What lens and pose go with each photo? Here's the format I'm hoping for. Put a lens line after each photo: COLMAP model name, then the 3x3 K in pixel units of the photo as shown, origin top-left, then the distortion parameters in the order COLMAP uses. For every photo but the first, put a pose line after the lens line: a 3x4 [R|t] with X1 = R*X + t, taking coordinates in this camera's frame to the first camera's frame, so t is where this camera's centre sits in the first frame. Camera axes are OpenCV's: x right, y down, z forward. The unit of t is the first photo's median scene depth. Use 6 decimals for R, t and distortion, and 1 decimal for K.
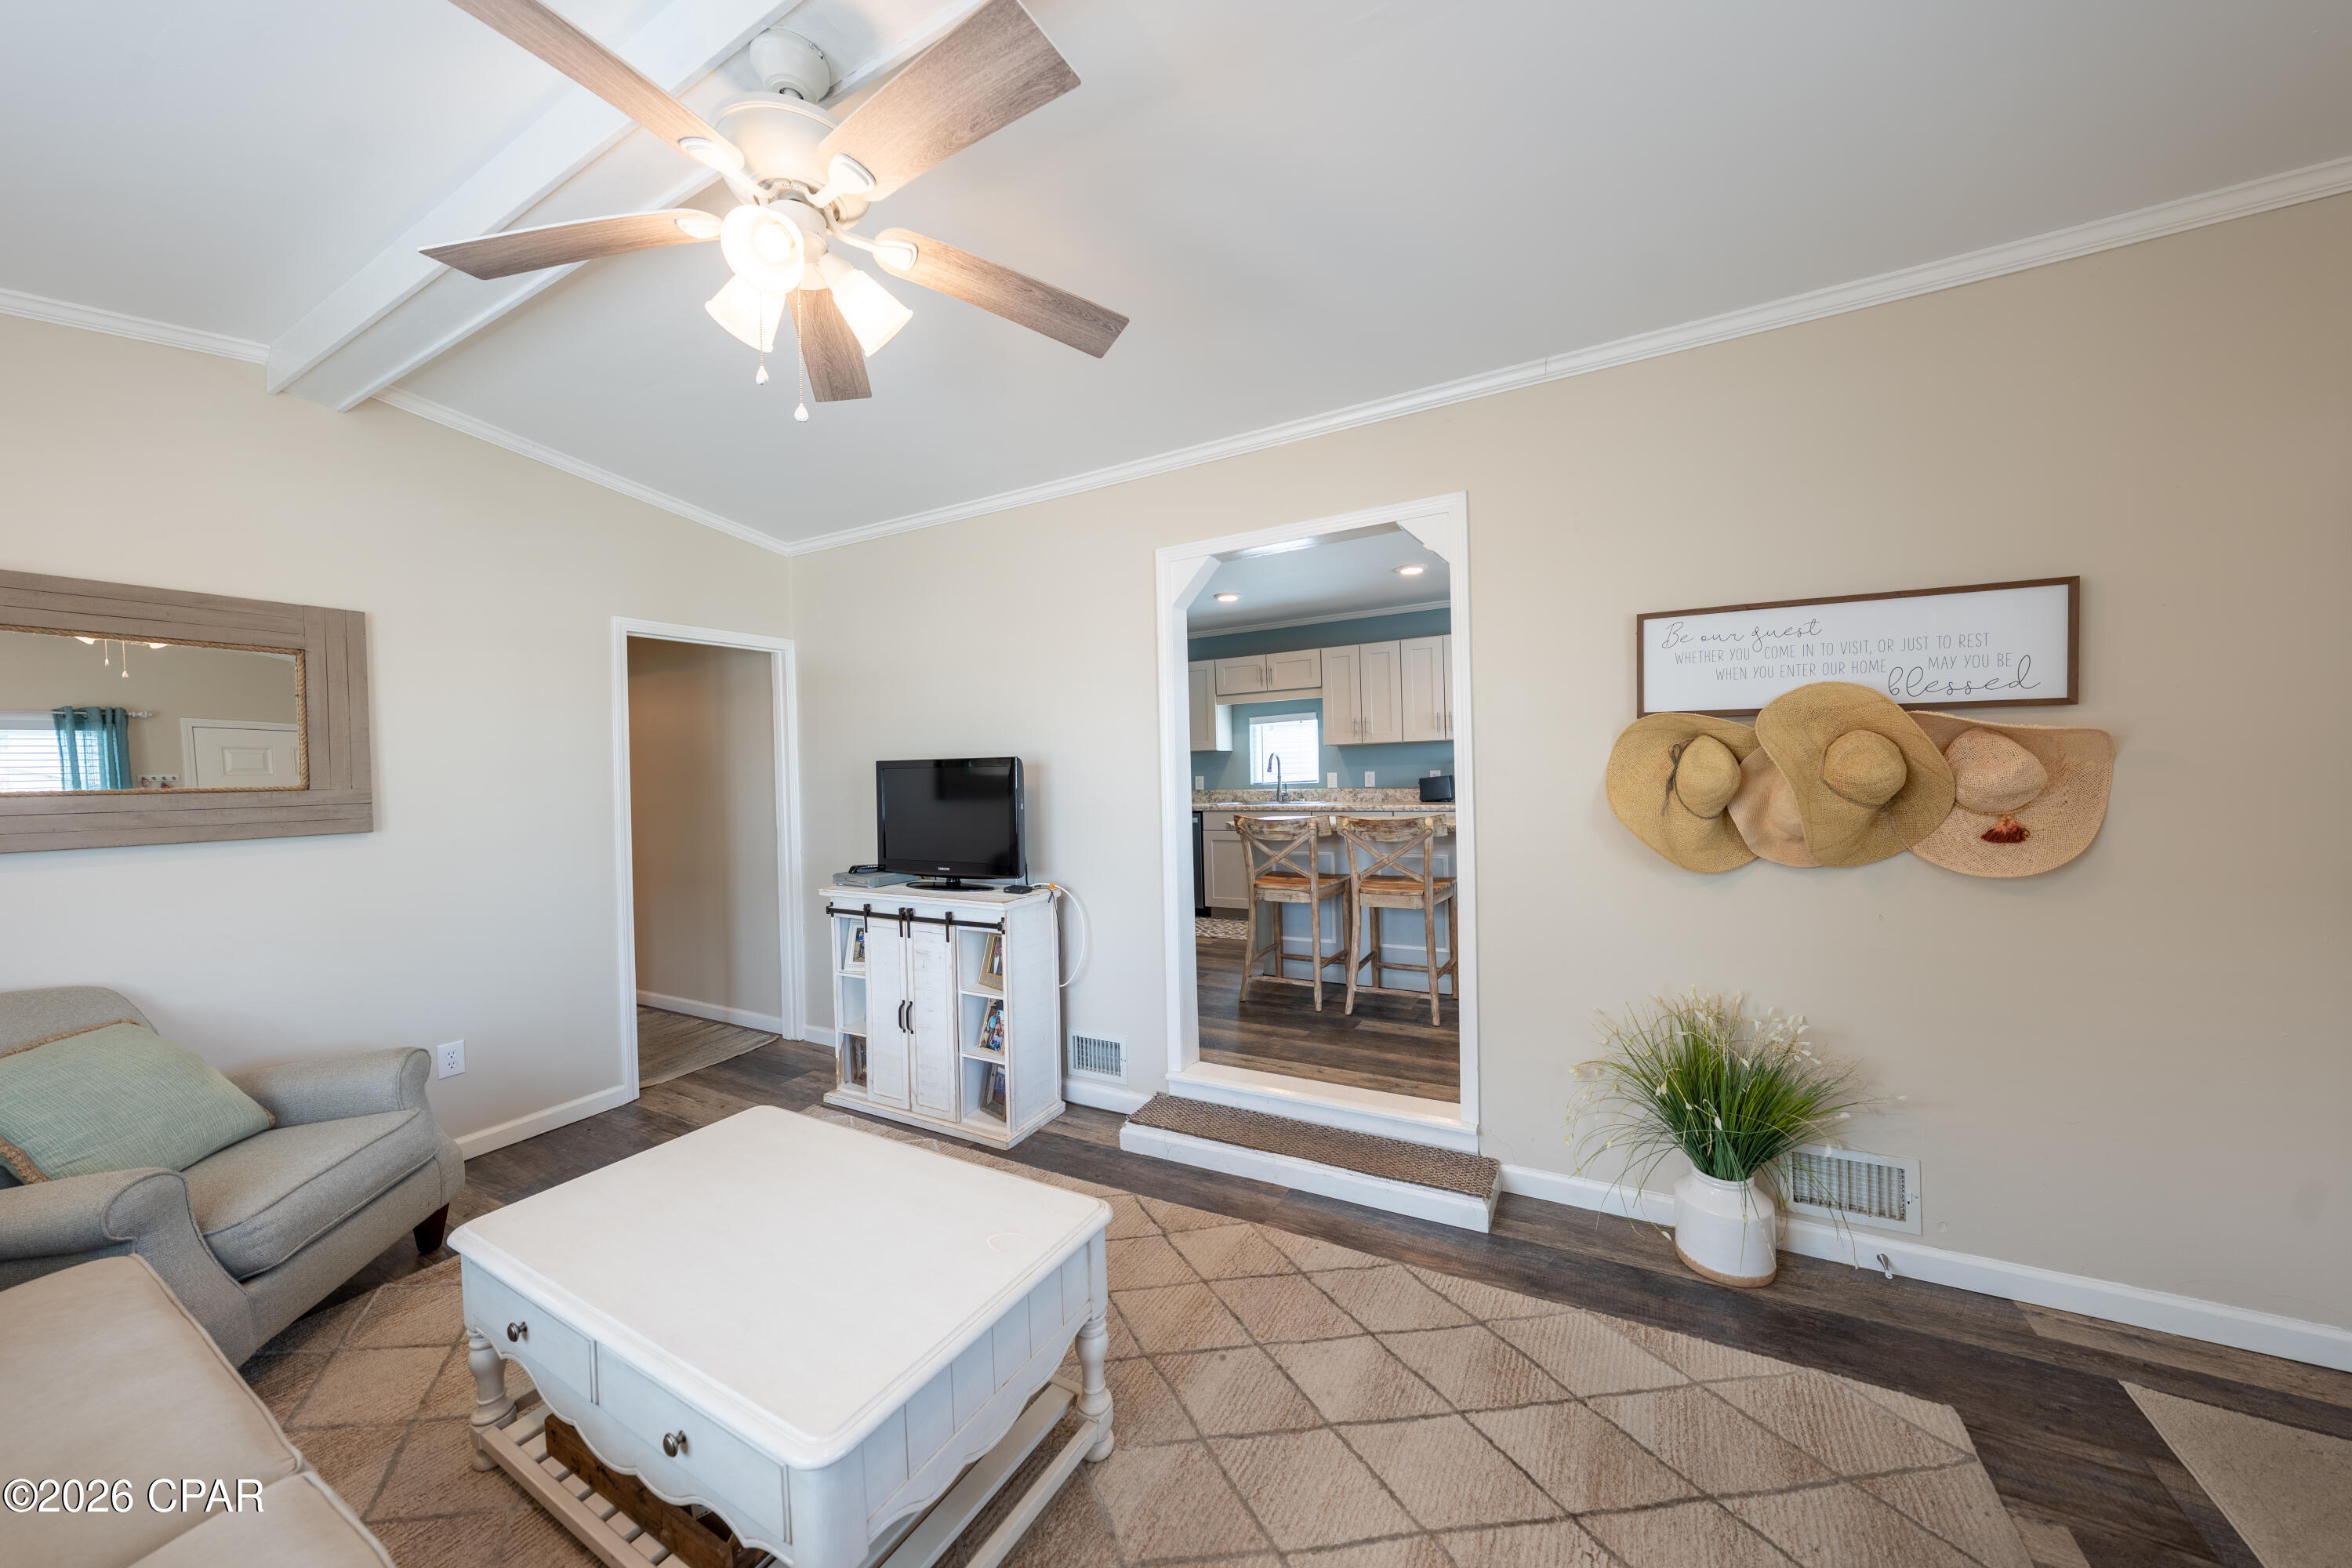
lens RADIAL K [[798.5, 0, 1180.1], [0, 798.5, 778.1], [0, 0, 1]] dist [-0.003699, -0.000267]
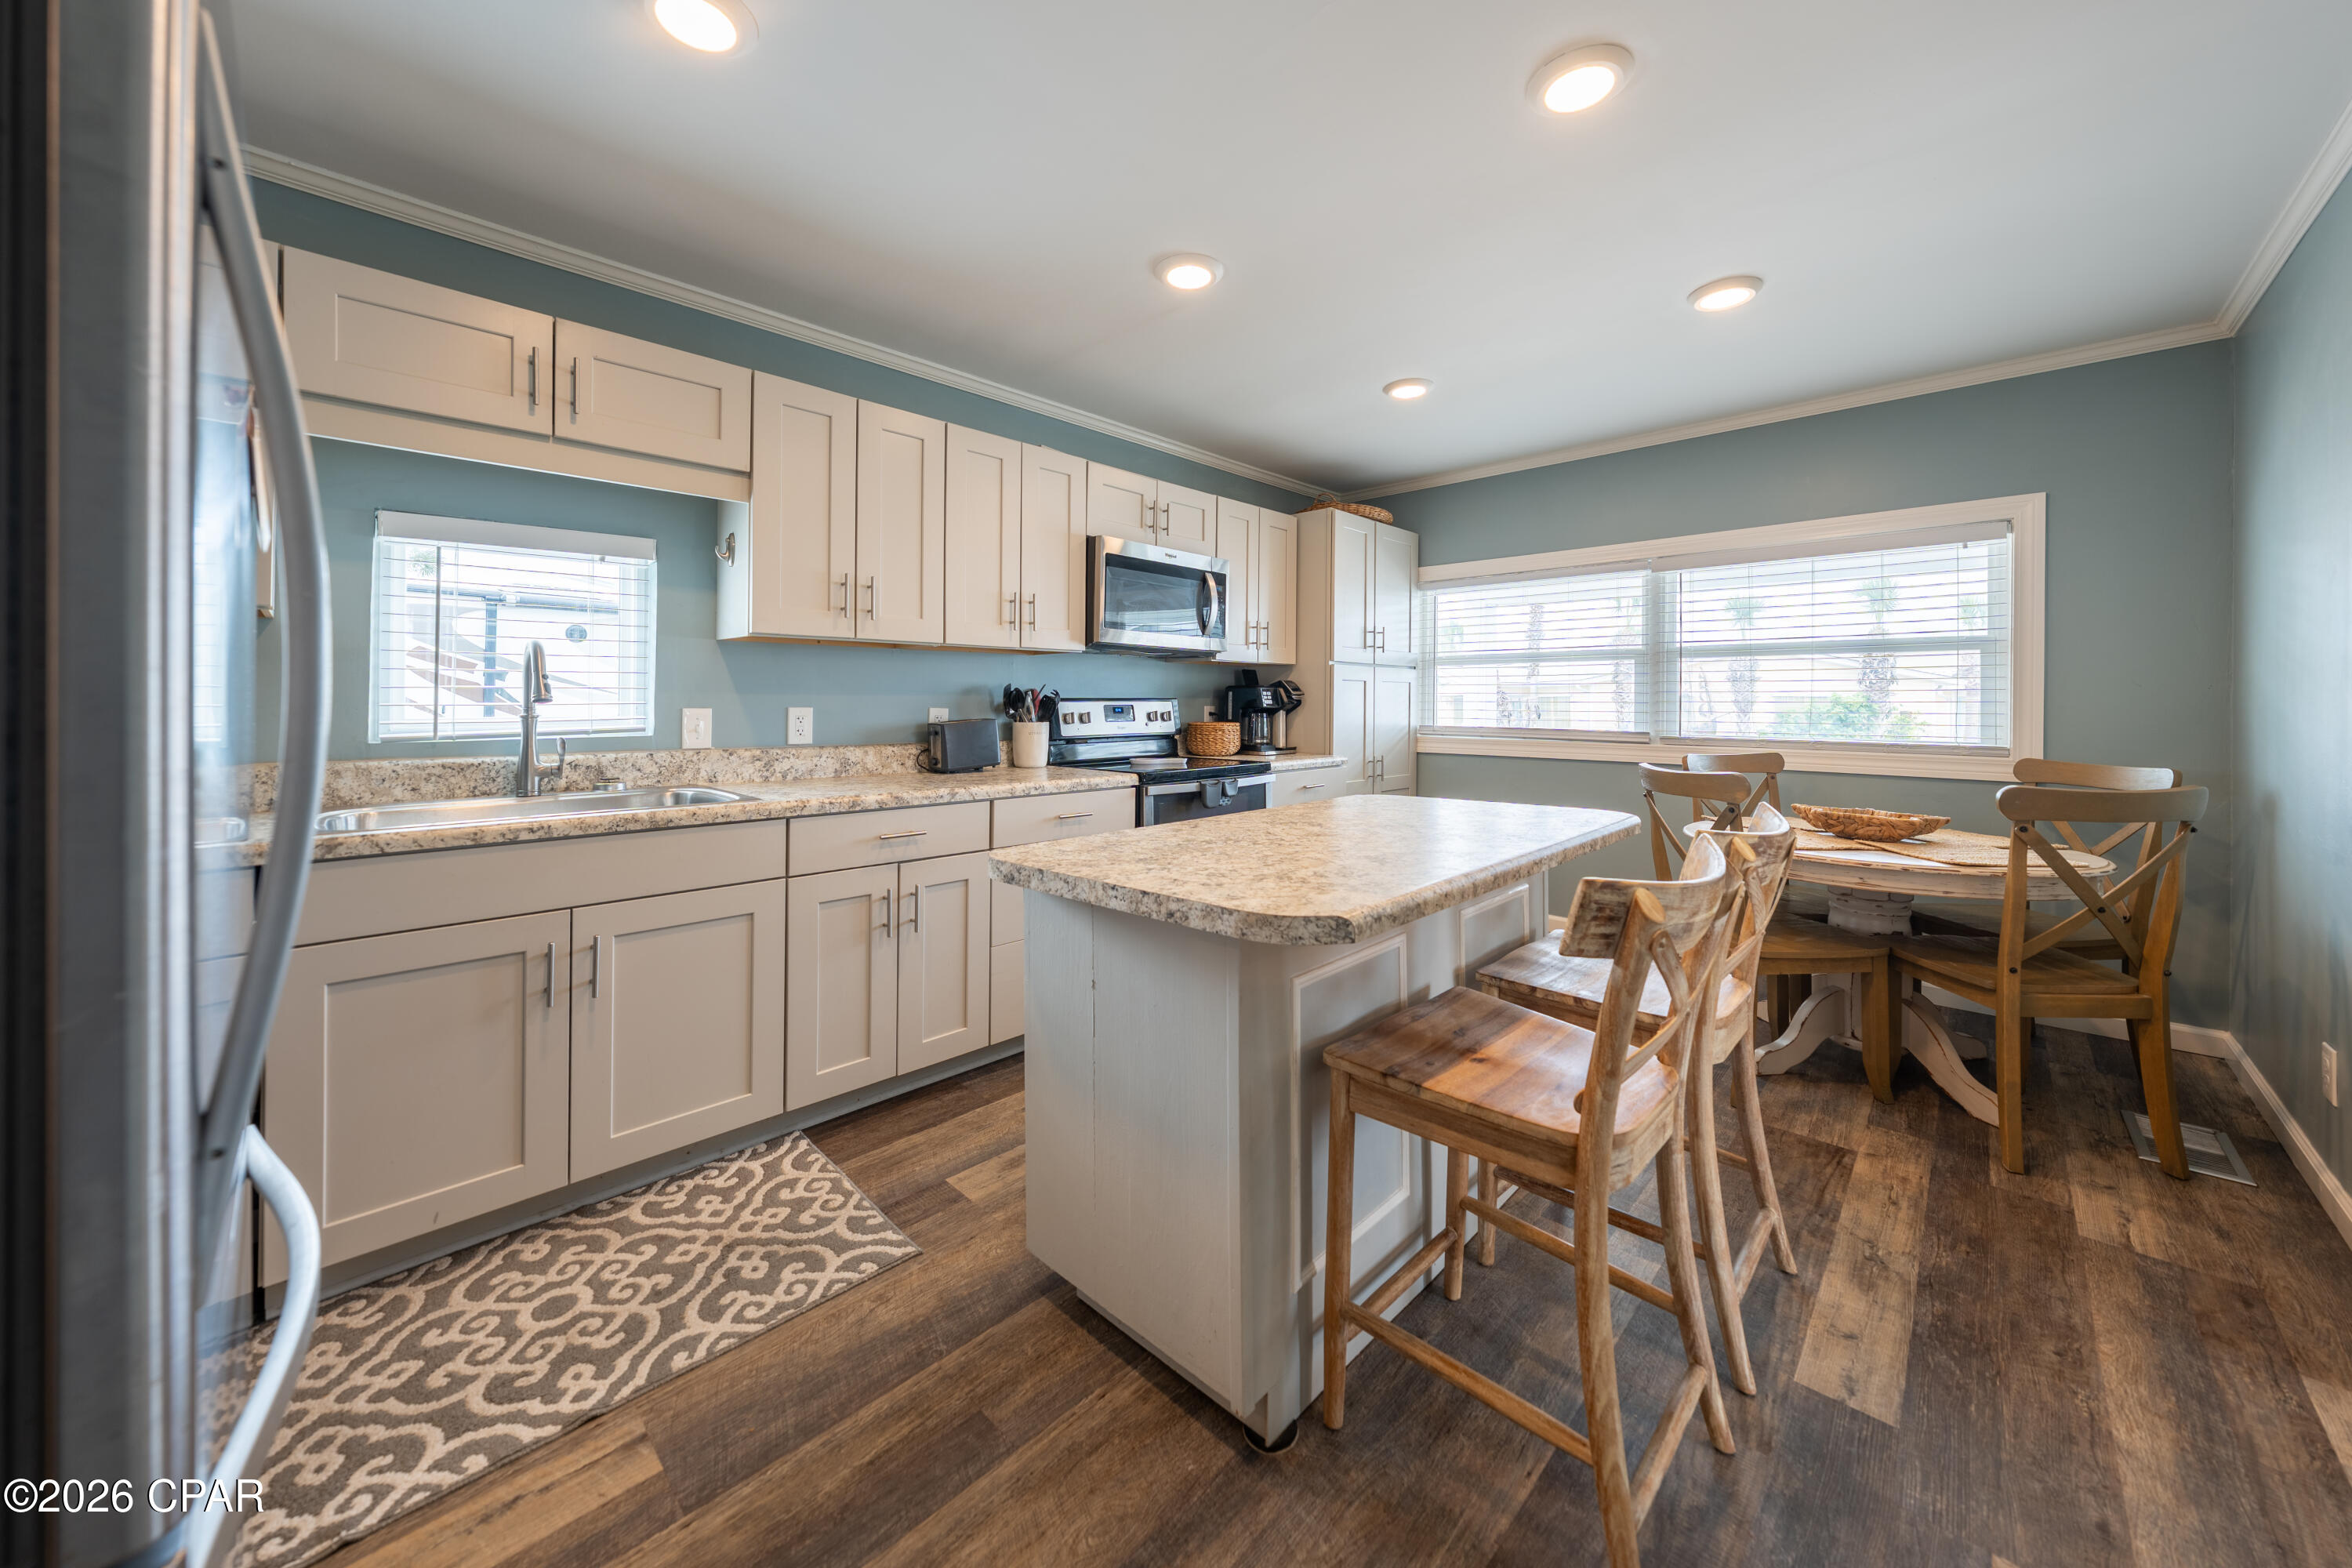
lens RADIAL K [[826.2, 0, 1192.3], [0, 826.2, 705.6], [0, 0, 1]] dist [-0.007071, -0.000123]
pose [[0.261938, 0.025155, 0.964757, -0.361521], [-0.005436, 0.999683, -0.024590, 0.000975], [-0.965069, 0.001197, 0.261992, 1.923521]]
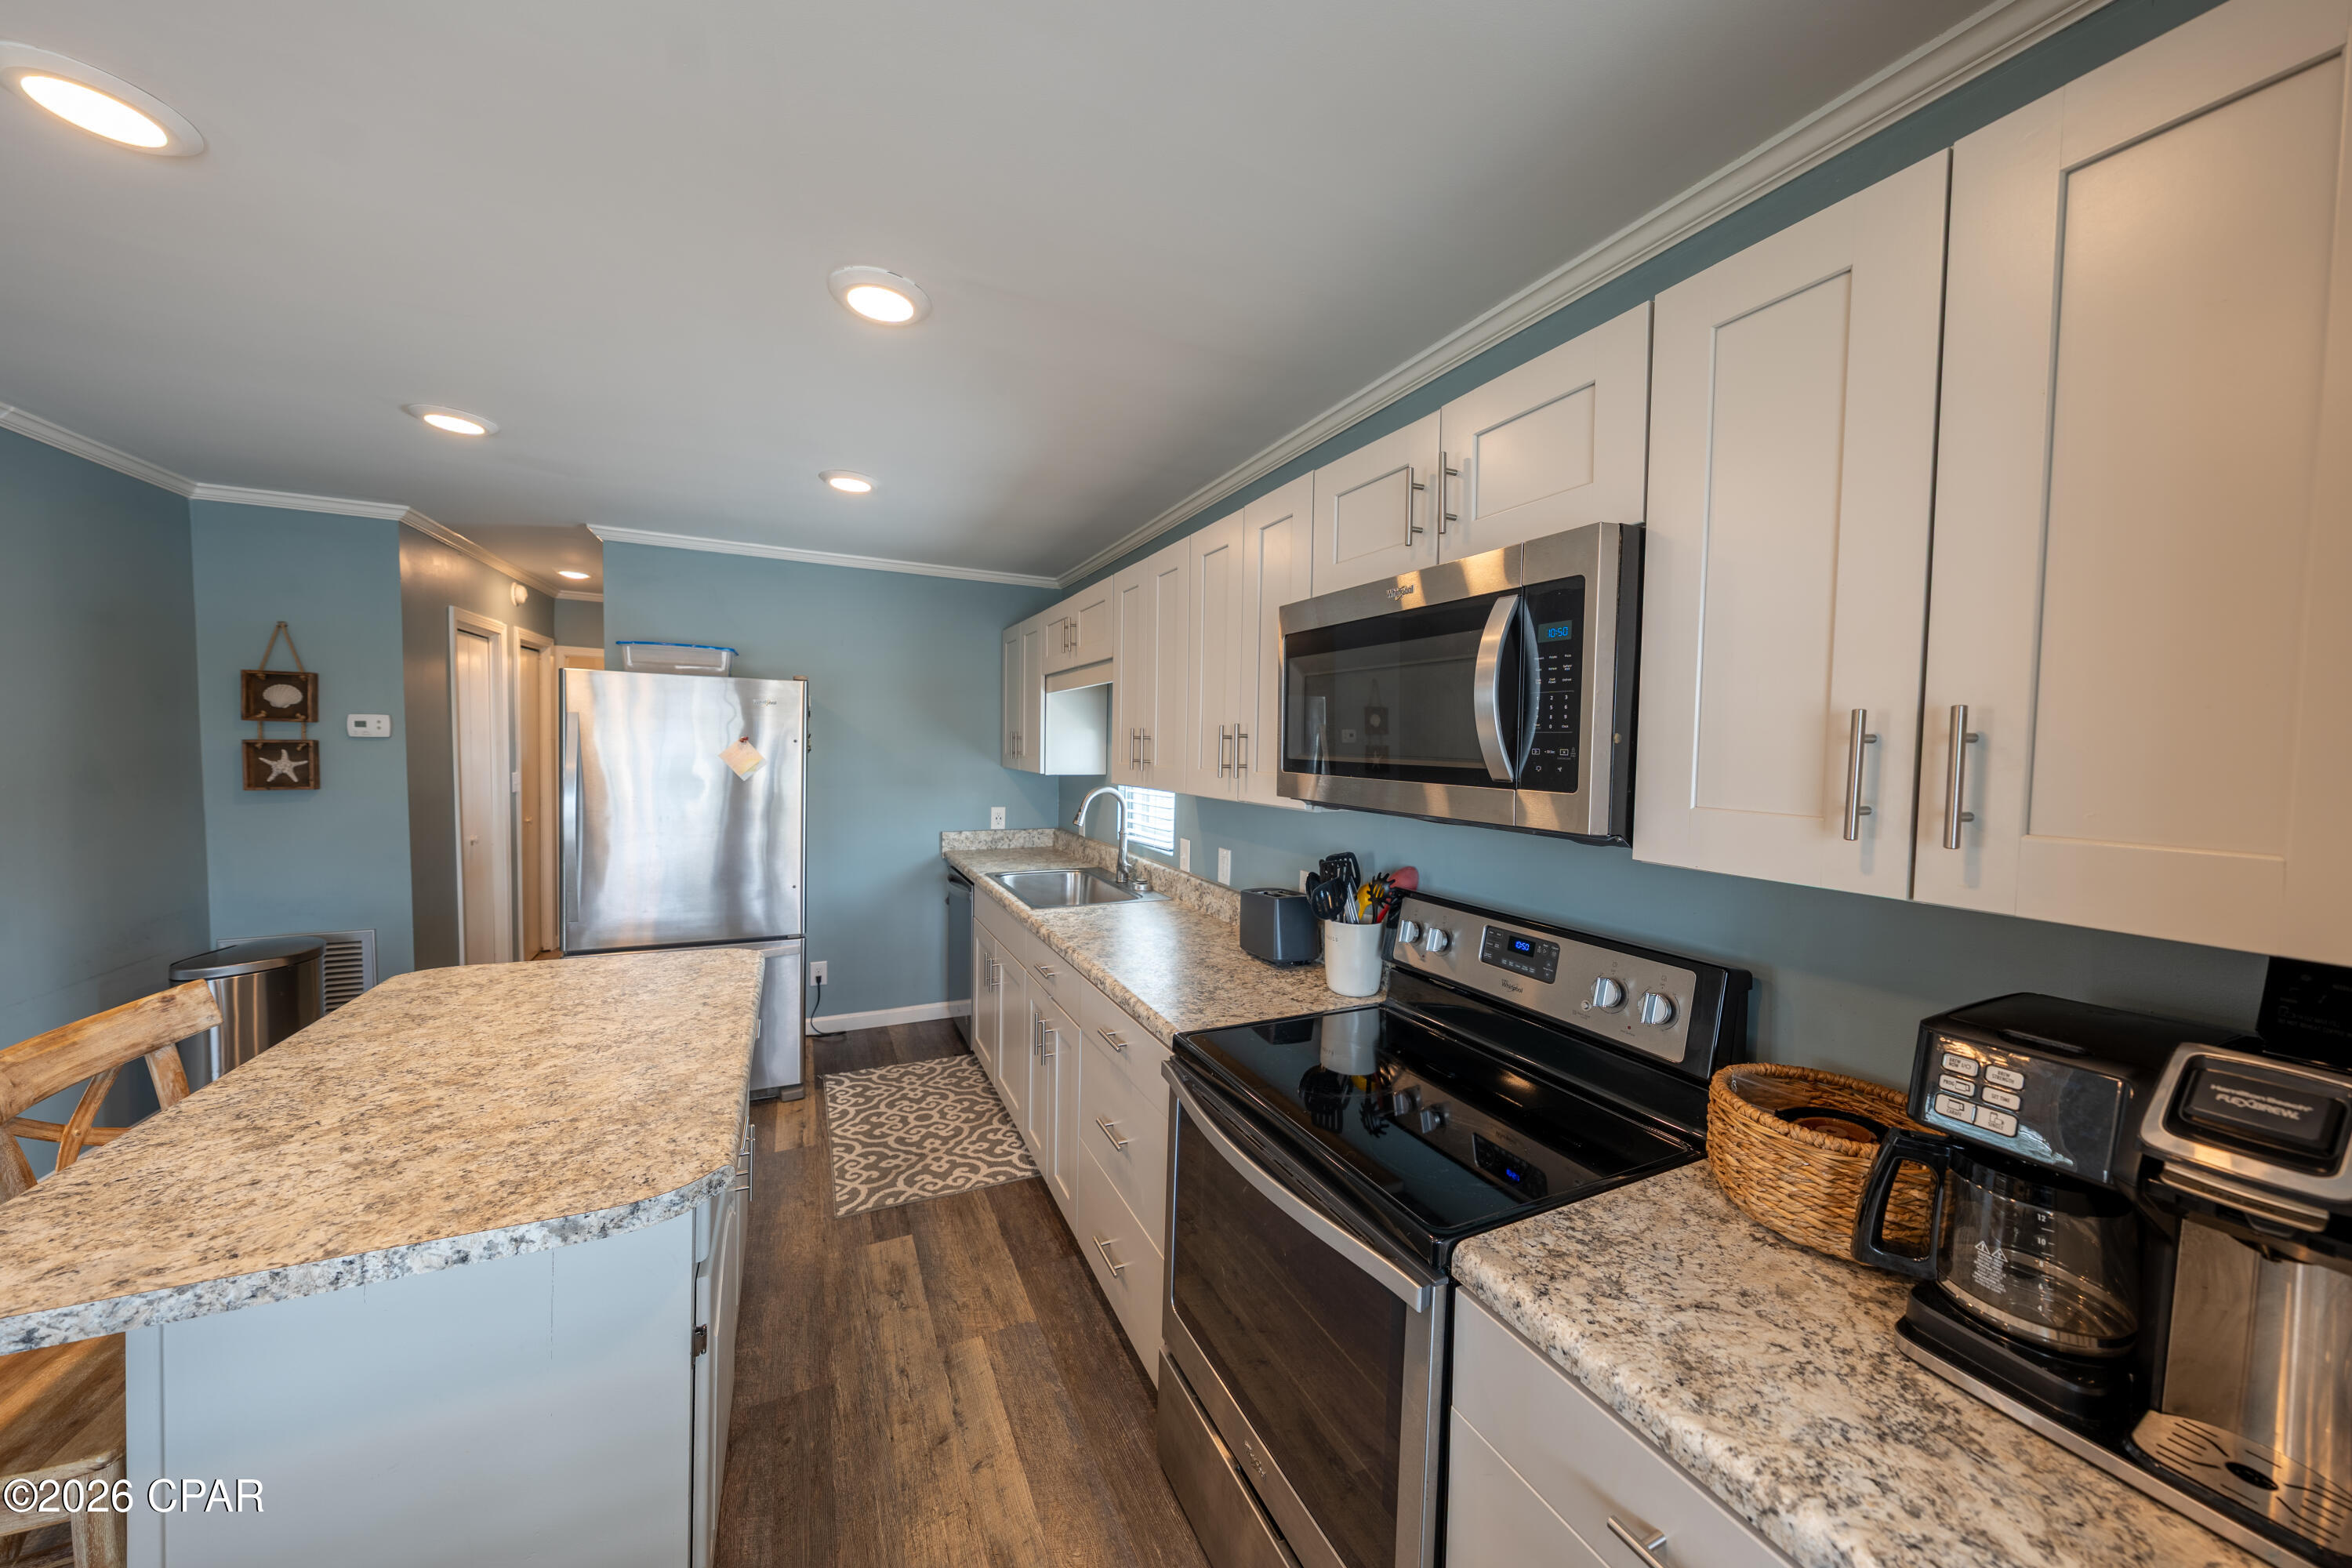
lens RADIAL K [[791.8, 0, 1179.4], [0, 791.8, 778.9], [0, 0, 1]] dist [-0.001530, 0.000194]
pose [[0.811578, 0.069930, -0.580043, 1.311215], [-0.047412, 0.997420, 0.053911, -0.194132], [0.582317, -0.016252, 0.812800, 1.768284]]
